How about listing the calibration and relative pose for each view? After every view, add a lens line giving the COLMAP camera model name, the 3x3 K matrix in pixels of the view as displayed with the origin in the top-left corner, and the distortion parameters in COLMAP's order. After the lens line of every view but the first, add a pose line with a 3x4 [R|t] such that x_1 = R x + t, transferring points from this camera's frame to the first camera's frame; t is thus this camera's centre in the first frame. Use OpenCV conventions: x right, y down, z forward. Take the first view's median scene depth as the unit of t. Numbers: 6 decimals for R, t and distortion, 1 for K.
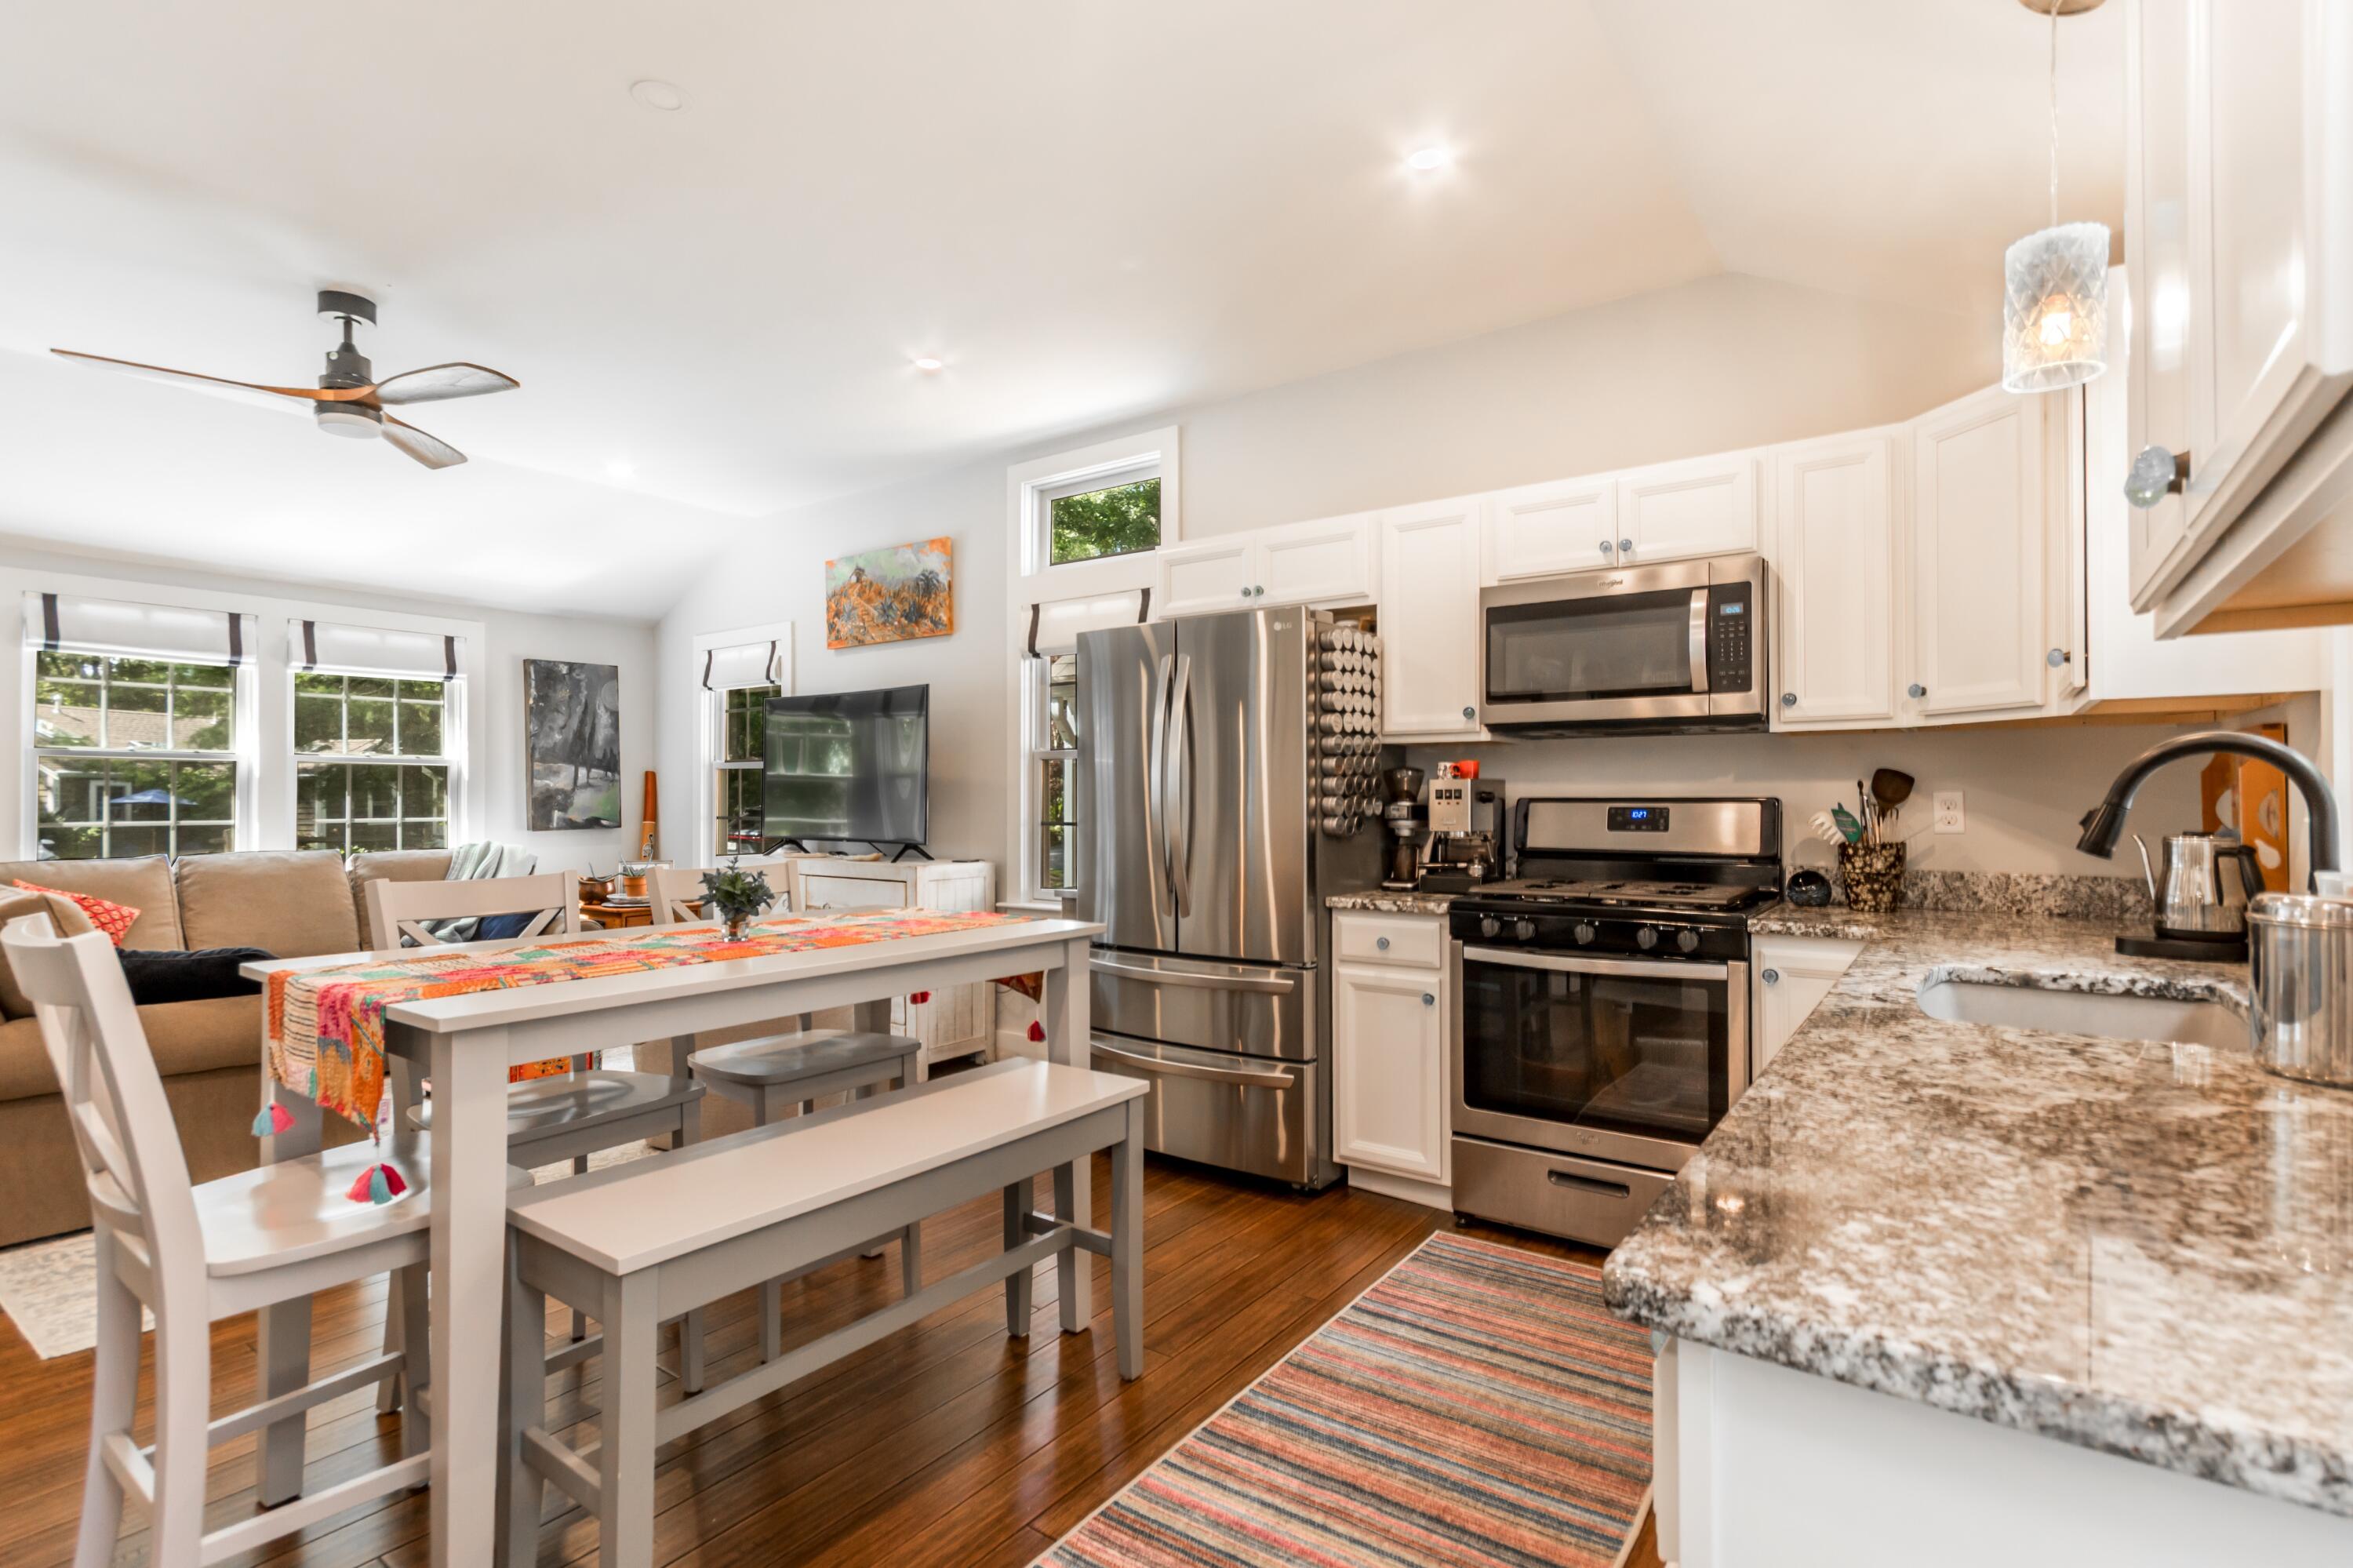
lens RADIAL K [[1110.2, 0, 1191.2], [0, 1110.2, 793.0], [0, 0, 1]] dist [0.006720, 0.000788]
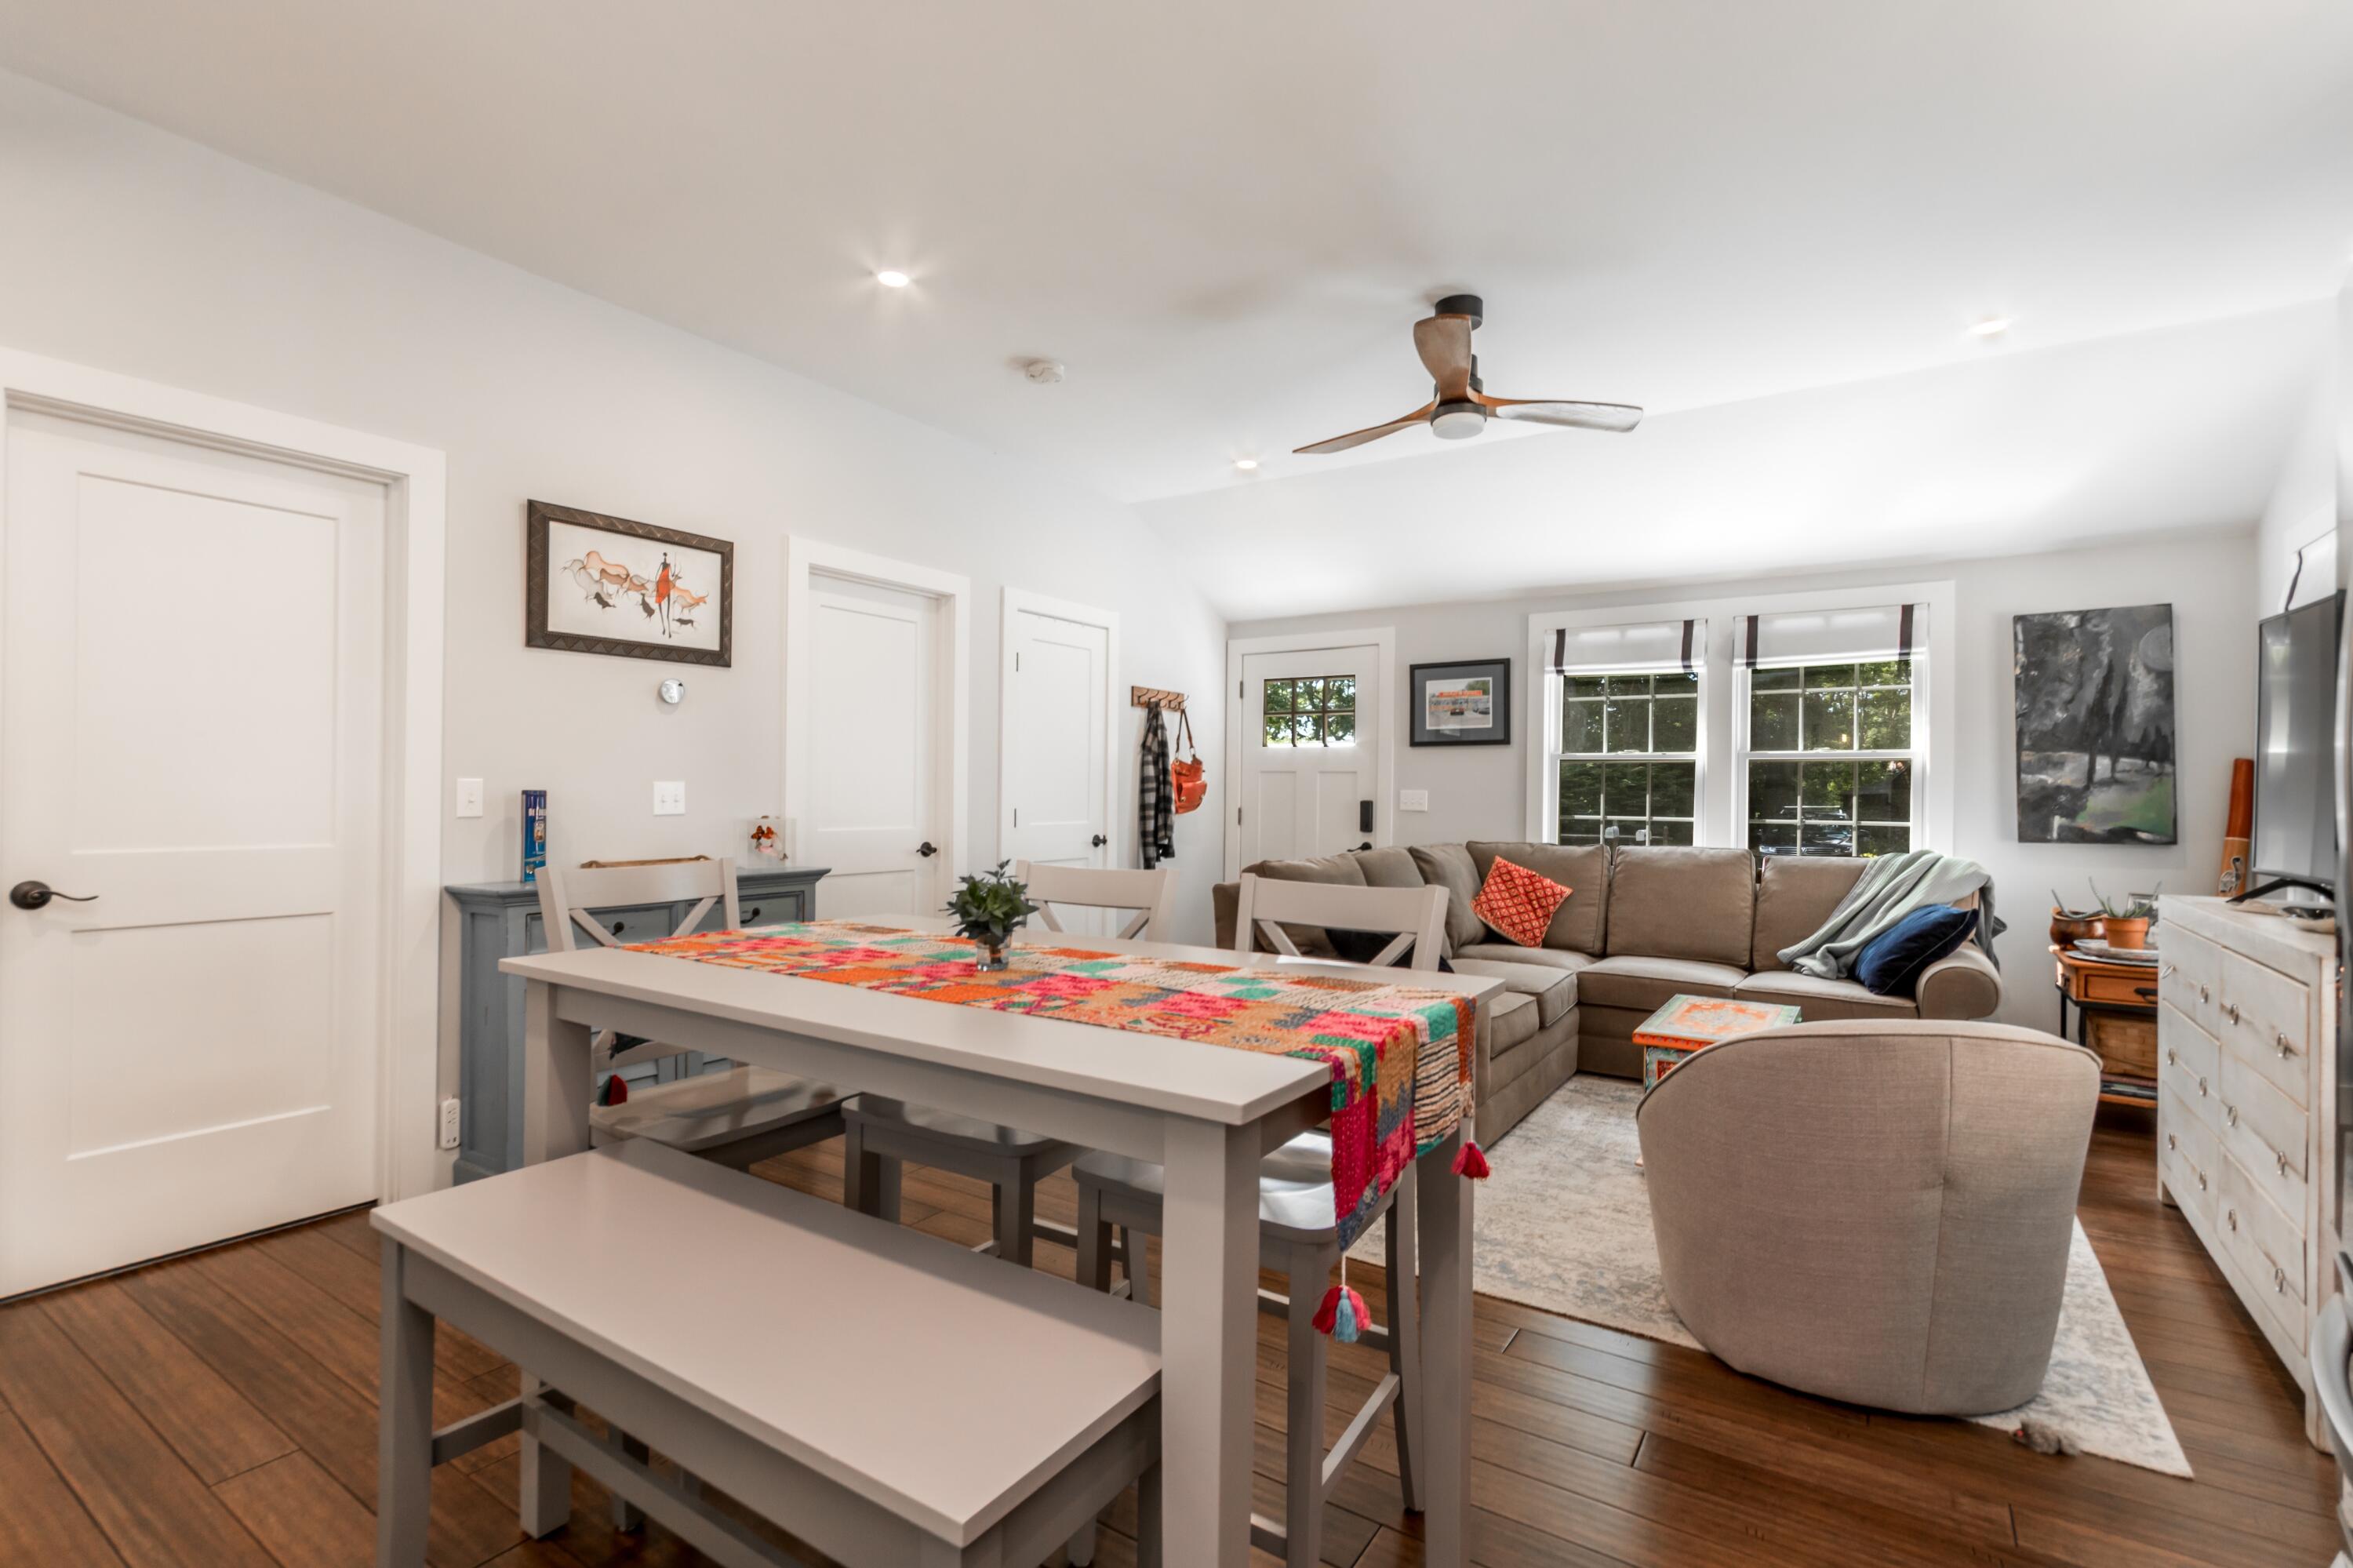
lens RADIAL K [[1078.5, 0, 1169.7], [0, 1078.5, 779.9], [0, 0, 1]] dist [-0.000330, 0.001193]
pose [[0.034099, -0.011128, -0.999357, 0.232441], [-0.005189, 0.999923, -0.011312, 0.006006], [0.999405, 0.005571, 0.034038, 0.756986]]
